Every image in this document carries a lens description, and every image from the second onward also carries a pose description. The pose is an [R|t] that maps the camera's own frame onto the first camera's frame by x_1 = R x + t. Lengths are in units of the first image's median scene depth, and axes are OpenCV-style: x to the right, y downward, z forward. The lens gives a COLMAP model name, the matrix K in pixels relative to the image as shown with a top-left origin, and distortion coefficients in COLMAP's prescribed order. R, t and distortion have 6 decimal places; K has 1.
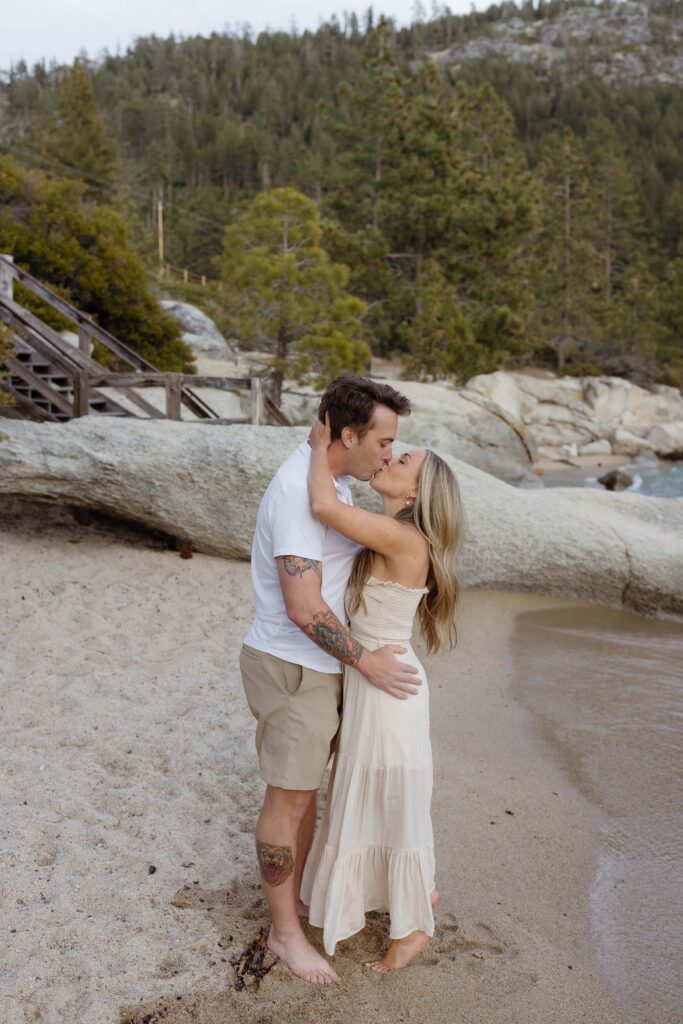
lens RADIAL K [[1009.3, 0, 341.5], [0, 1009.3, 512.0], [0, 0, 1]] dist [0.009348, -0.015430]
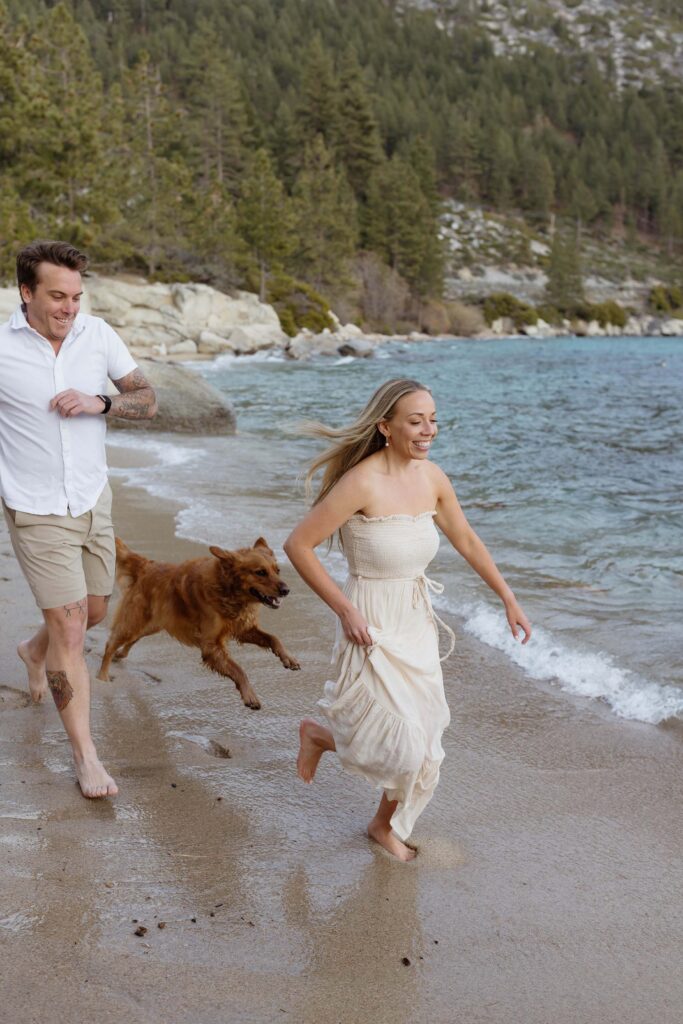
lens RADIAL K [[1035.7, 0, 346.2], [0, 1035.7, 494.5], [0, 0, 1]] dist [0.011924, -0.006519]
pose [[0.937854, -0.060106, 0.341784, 0.017493], [0.036174, 0.996453, 0.075975, 0.017460], [-0.345138, -0.058890, 0.936702, -0.143406]]
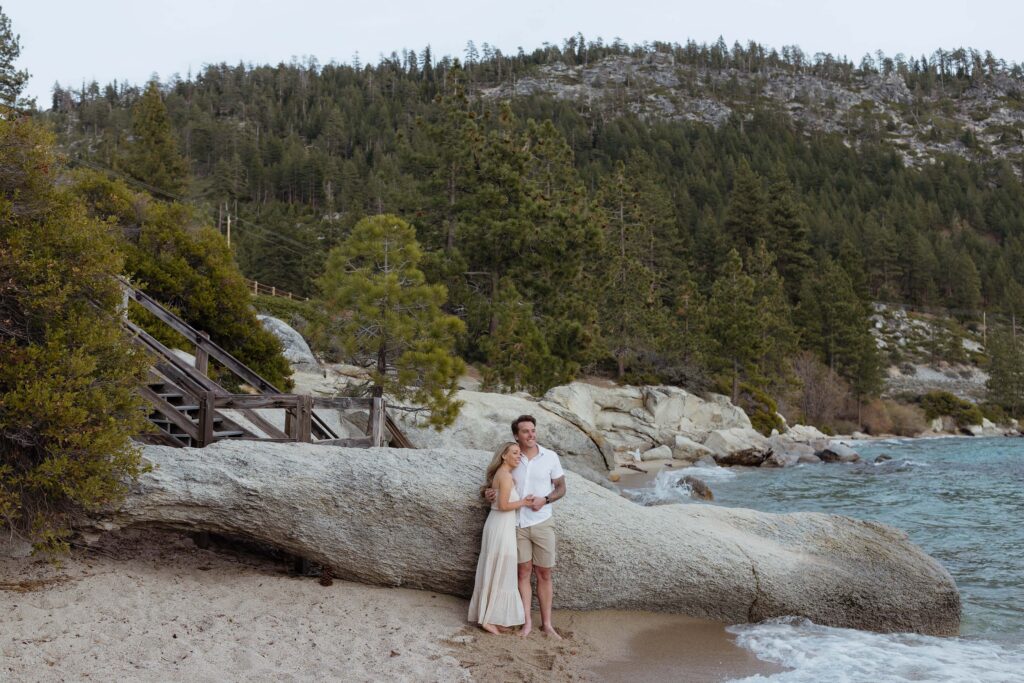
lens RADIAL K [[983.9, 0, 506.7], [0, 983.9, 342.4], [0, 0, 1]] dist [0.010405, -0.007180]
pose [[0.993958, 0.005806, 0.109606, -0.015066], [0.013153, 0.985104, -0.171454, -0.003558], [-0.108969, 0.171860, 0.979076, 0.000168]]
